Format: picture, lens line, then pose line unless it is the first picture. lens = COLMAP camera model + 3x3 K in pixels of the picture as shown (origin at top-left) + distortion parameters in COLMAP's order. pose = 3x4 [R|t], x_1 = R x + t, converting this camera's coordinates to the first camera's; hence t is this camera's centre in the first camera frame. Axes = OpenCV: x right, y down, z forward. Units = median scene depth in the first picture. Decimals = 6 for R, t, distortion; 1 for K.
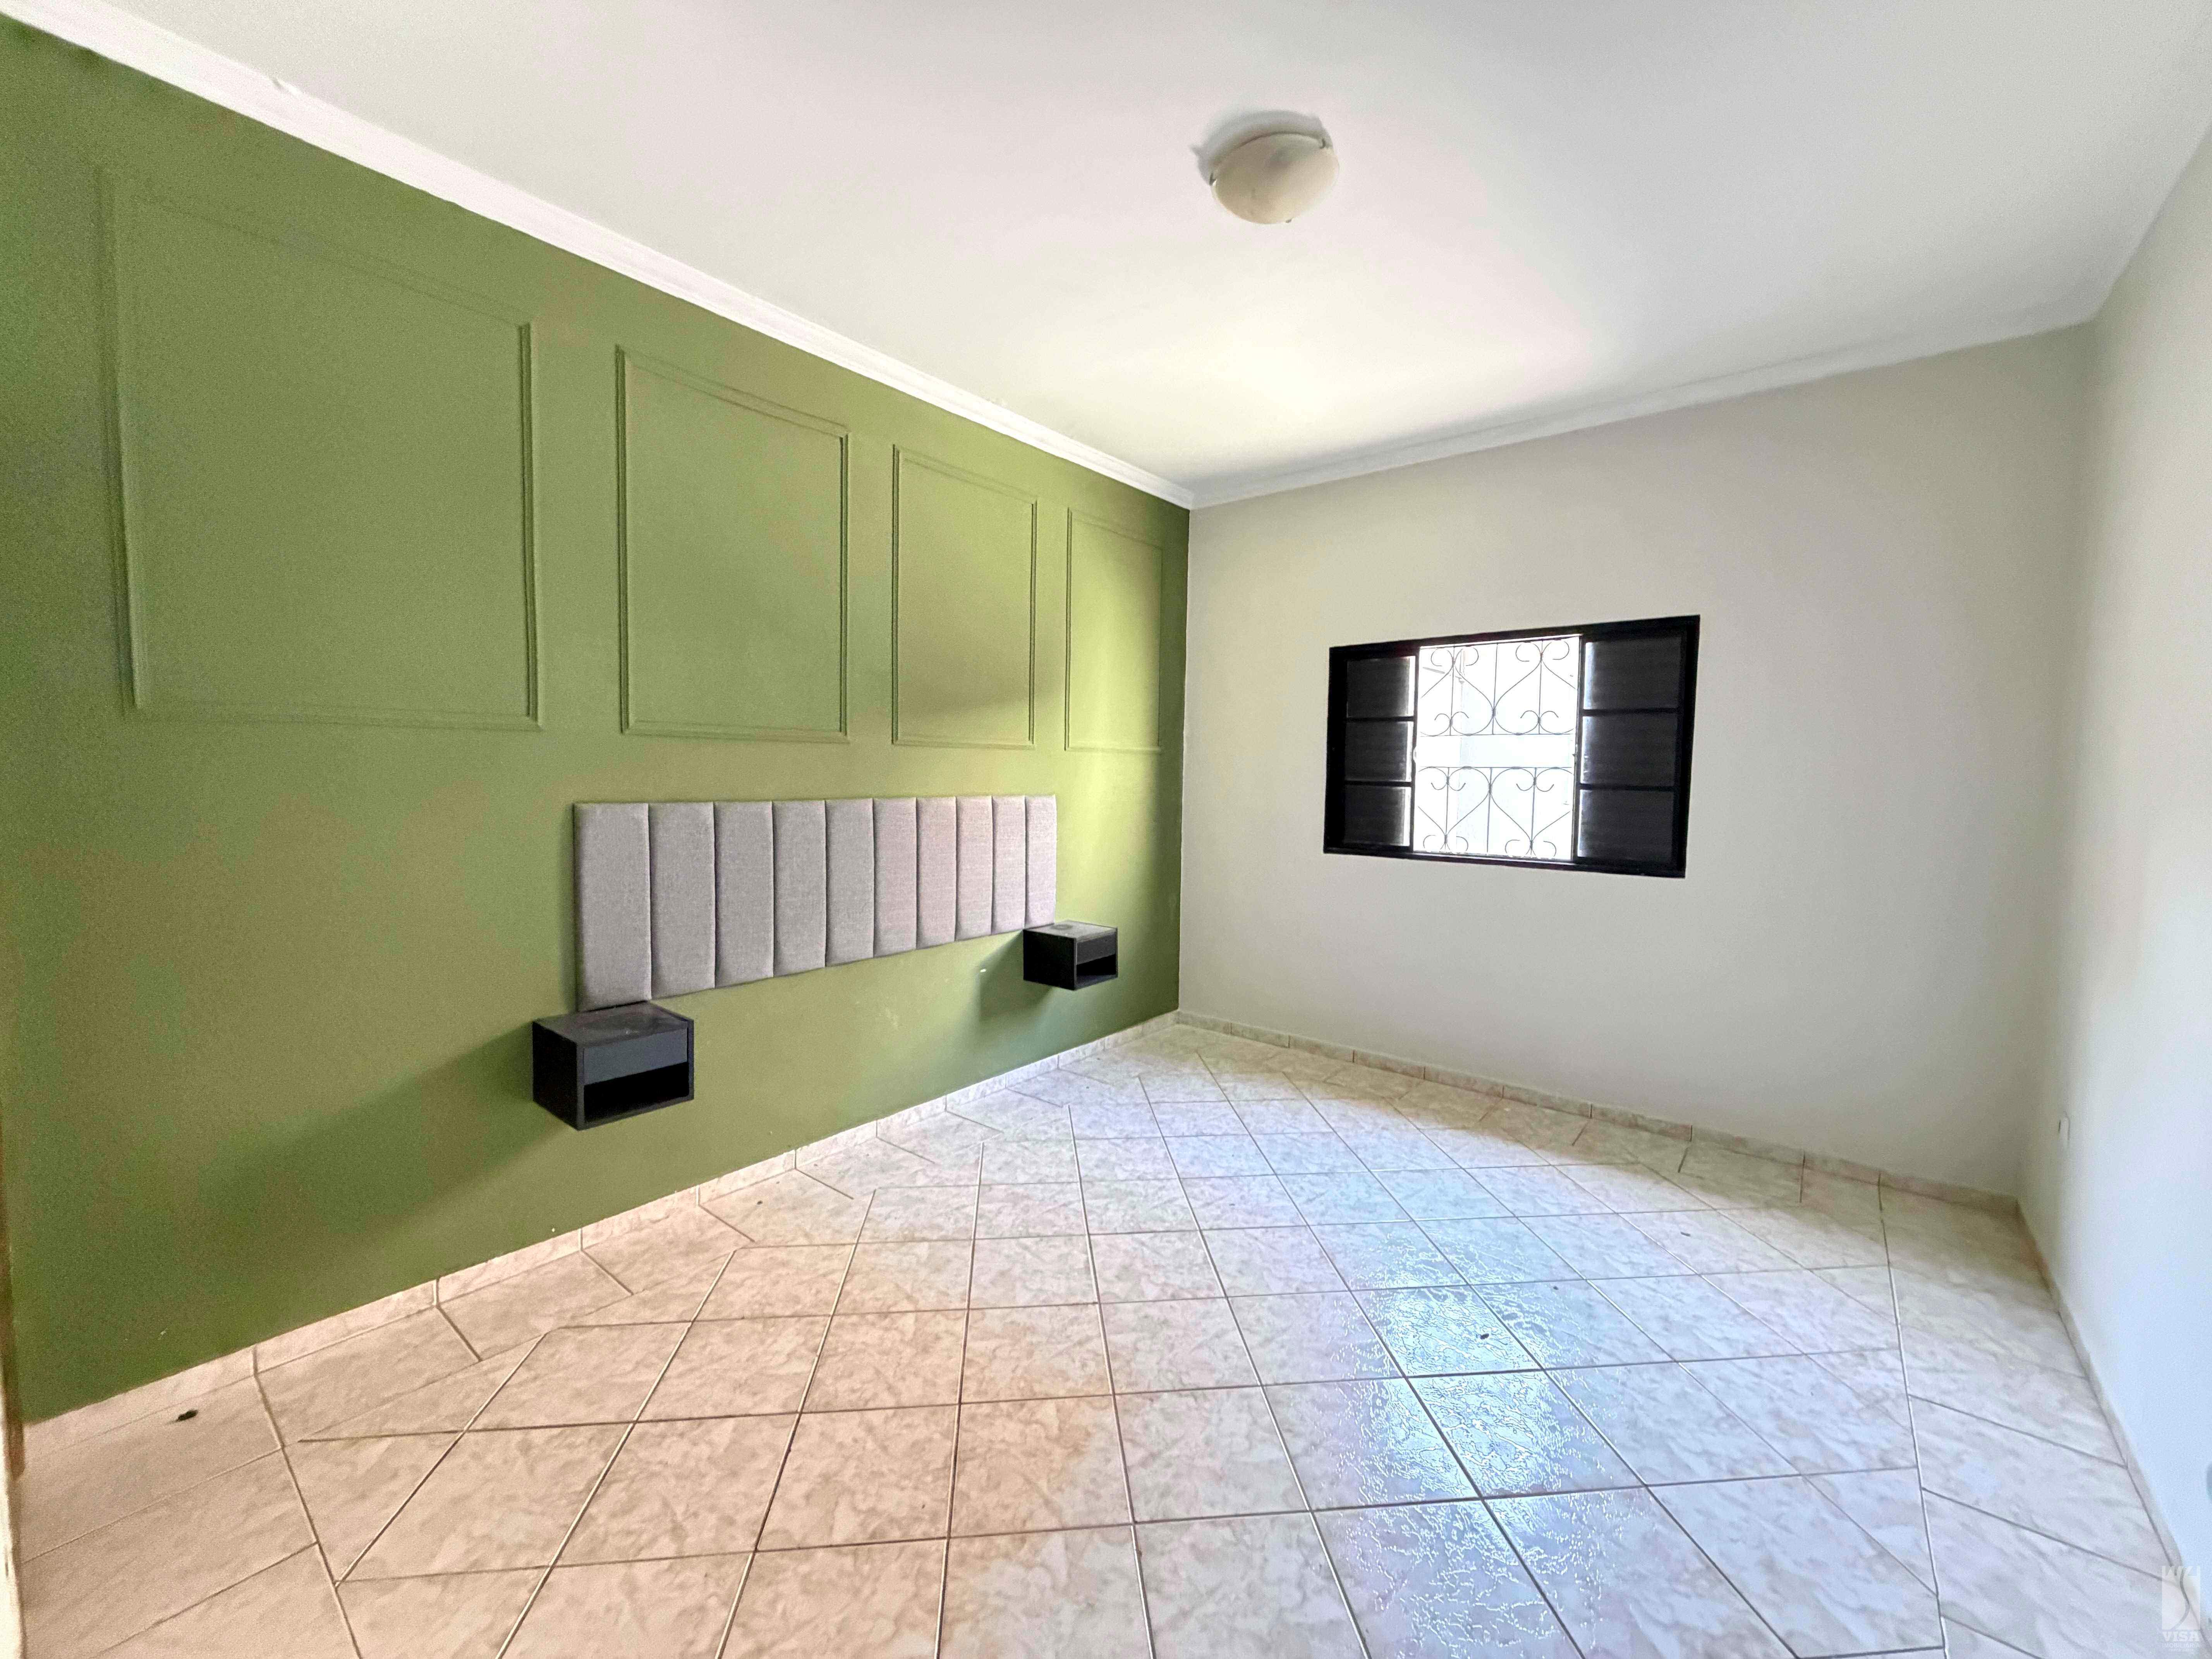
lens RADIAL K [[883.8, 0, 1104.8], [0, 883.8, 826.2], [0, 0, 1]] dist [0.000079, -0.000328]
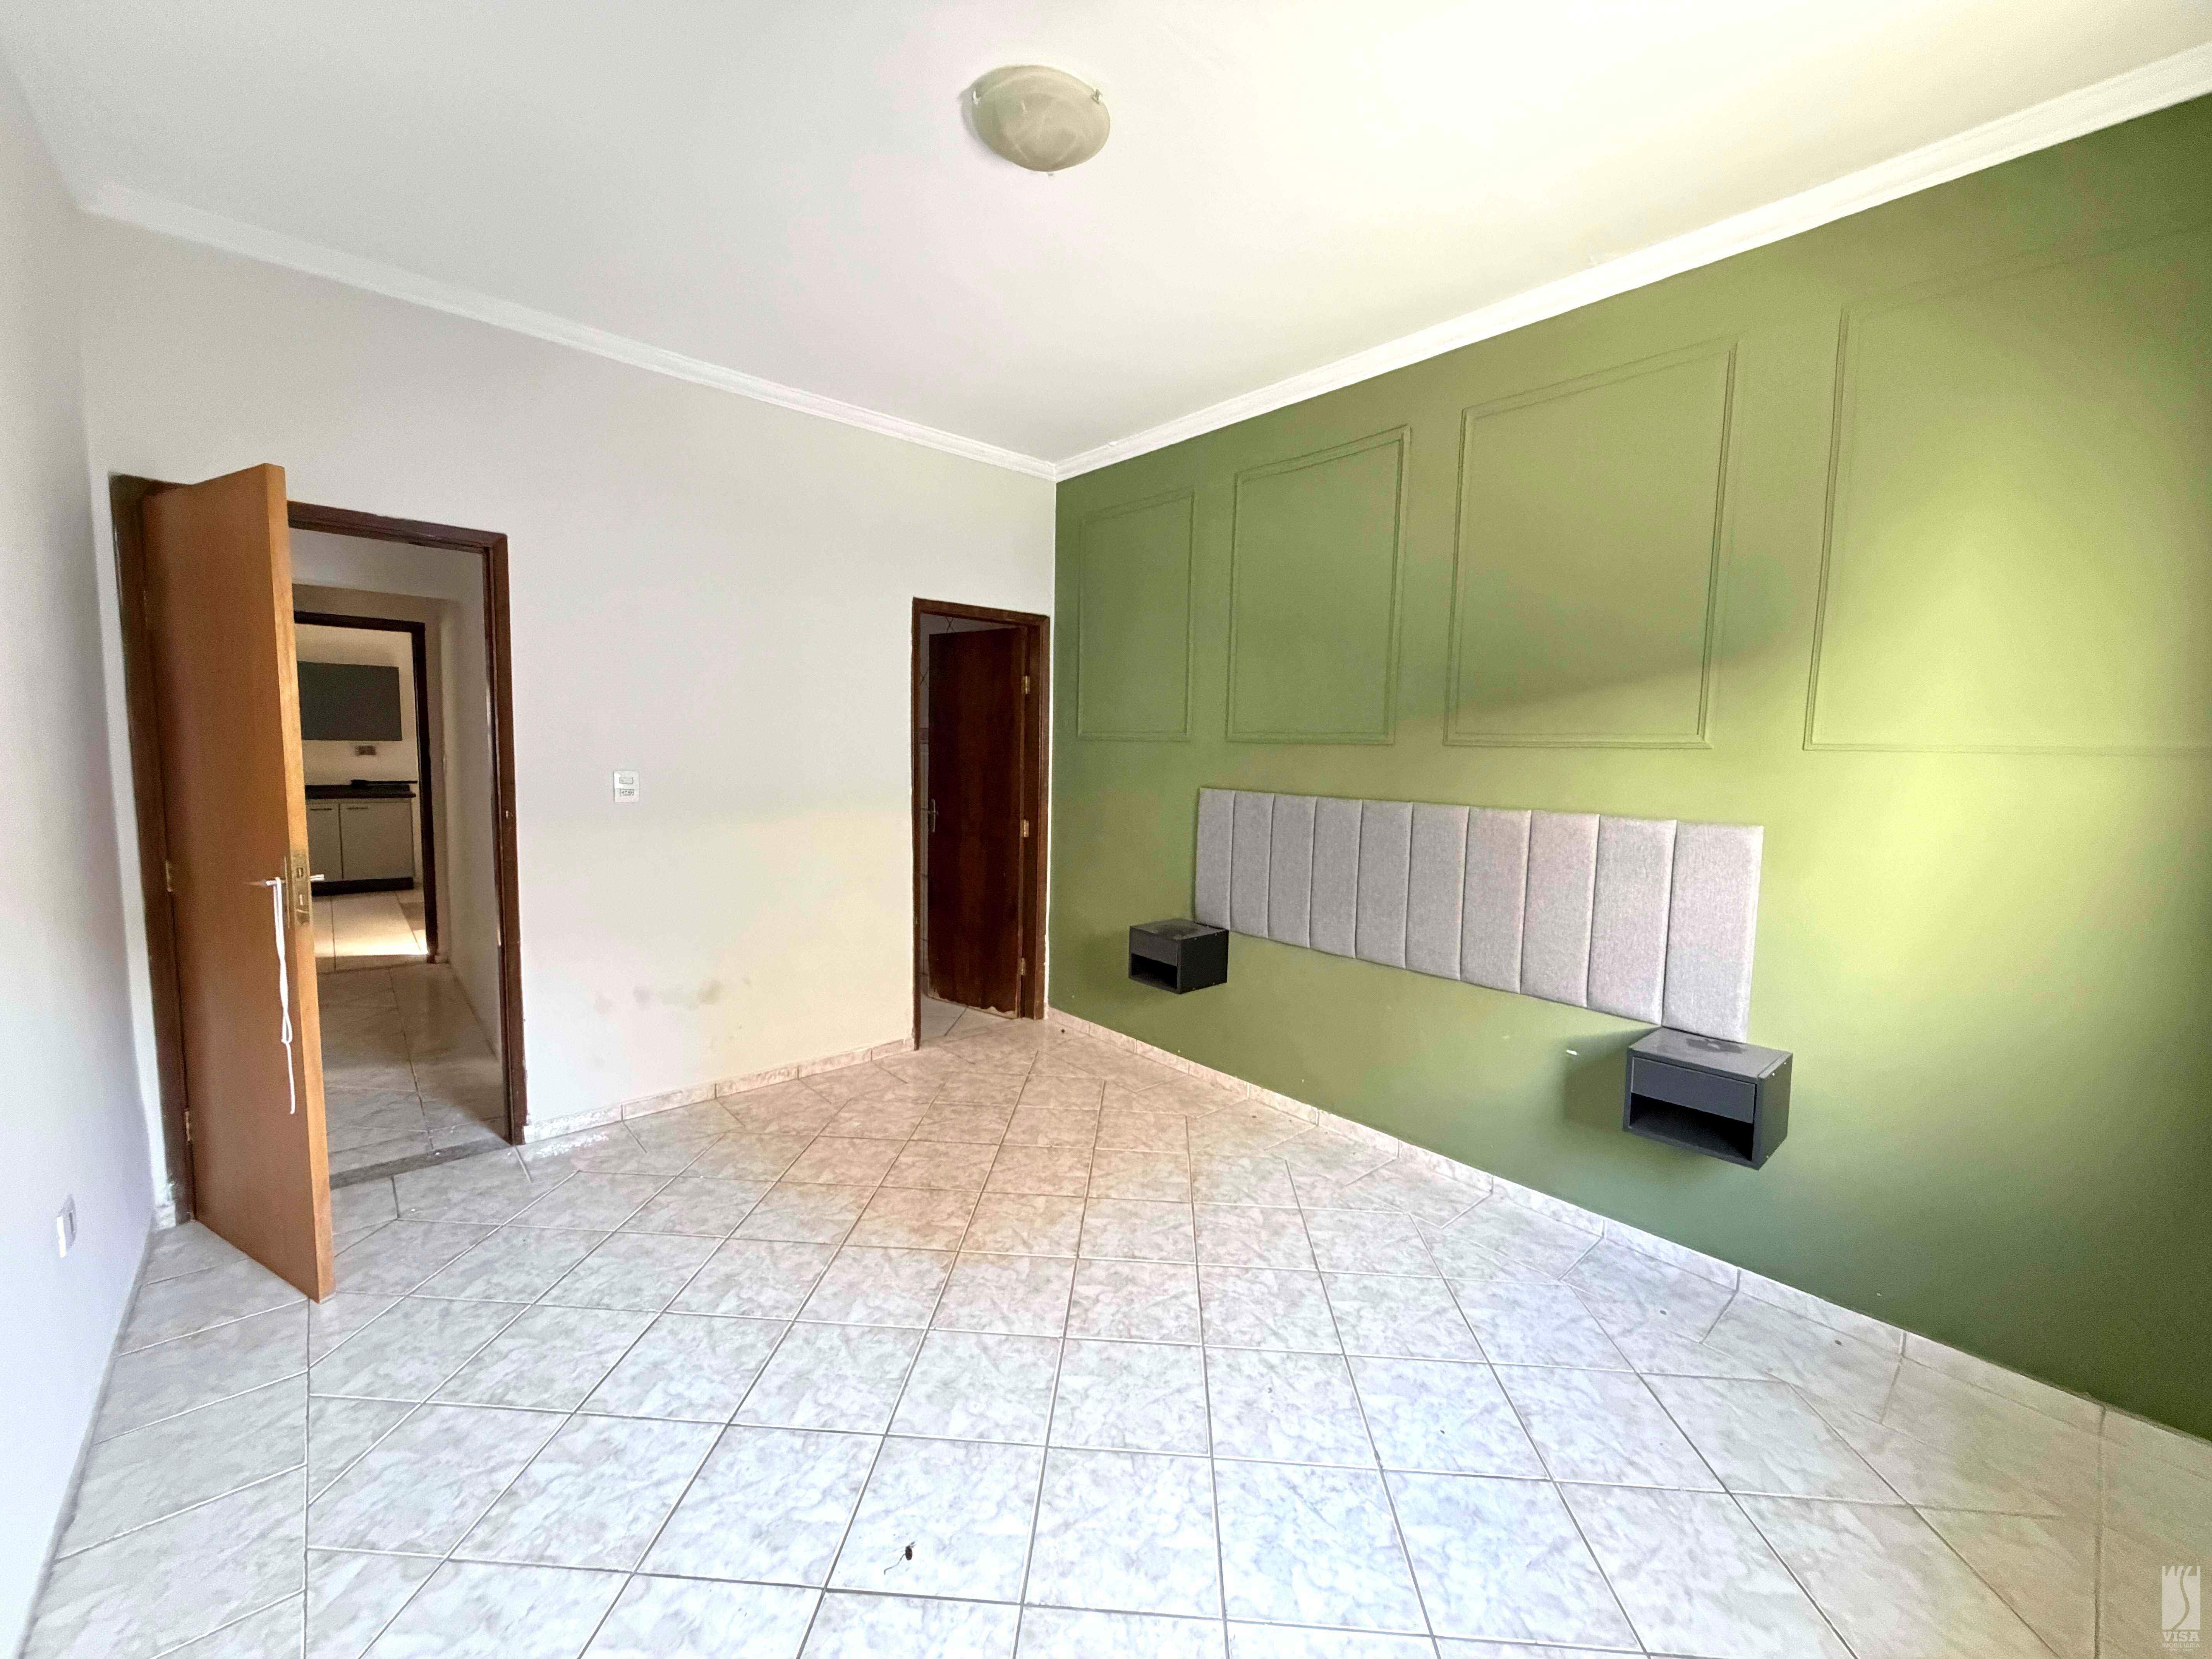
lens RADIAL K [[883.8, 0, 1104.8], [0, 883.8, 826.2], [0, 0, 1]] dist [0.000079, -0.000328]
pose [[-0.168812, 0.070383, -0.983132, 0.719091], [-0.089256, 0.992257, 0.086362, -0.058153], [0.981599, 0.102329, -0.161223, 0.816268]]
